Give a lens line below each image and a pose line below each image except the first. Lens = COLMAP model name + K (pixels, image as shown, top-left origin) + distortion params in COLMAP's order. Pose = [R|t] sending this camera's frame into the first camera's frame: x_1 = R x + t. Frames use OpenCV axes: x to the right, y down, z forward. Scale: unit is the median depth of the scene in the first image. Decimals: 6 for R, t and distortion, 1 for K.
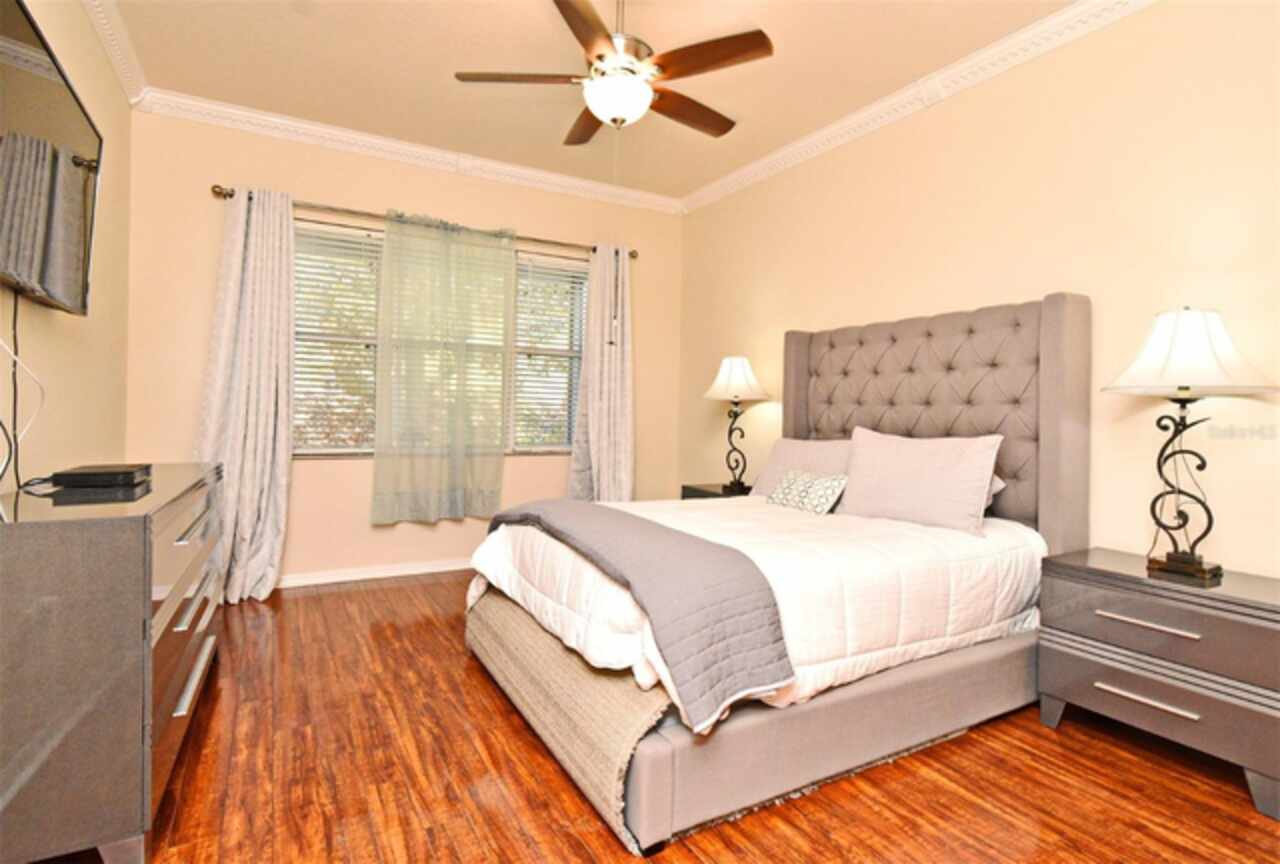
lens RADIAL K [[646.6, 0, 637.1], [0, 646.6, 426.8], [0, 0, 1]] dist [0.001146, 0.000057]
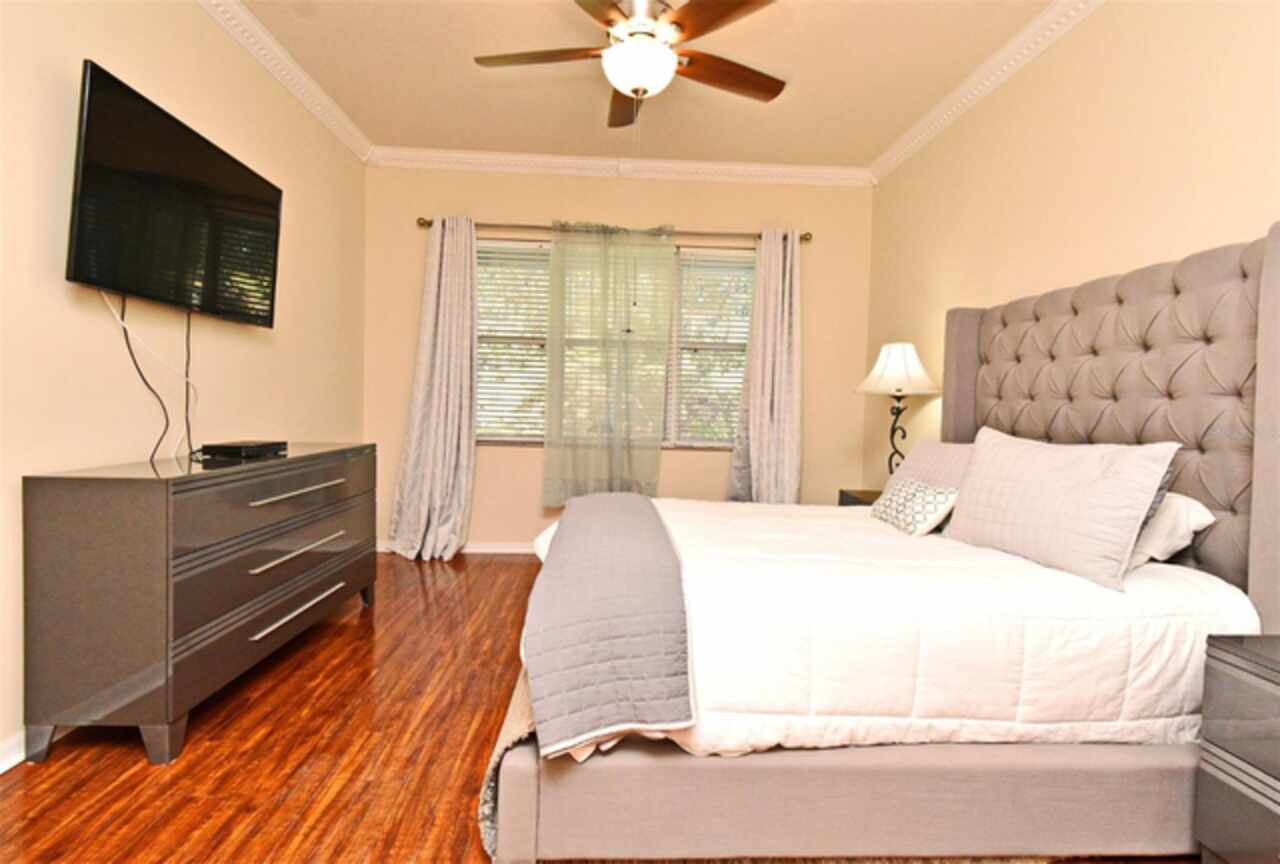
lens RADIAL K [[627.7, 0, 640.0], [0, 627.7, 432.0], [0, 0, 1]] dist [0.010422, 0.000077]
pose [[0.893358, 0.026468, -0.448565, 0.275279], [-0.020898, 0.999631, 0.017364, 0.001257], [0.448859, -0.006138, 0.893582, 0.129232]]
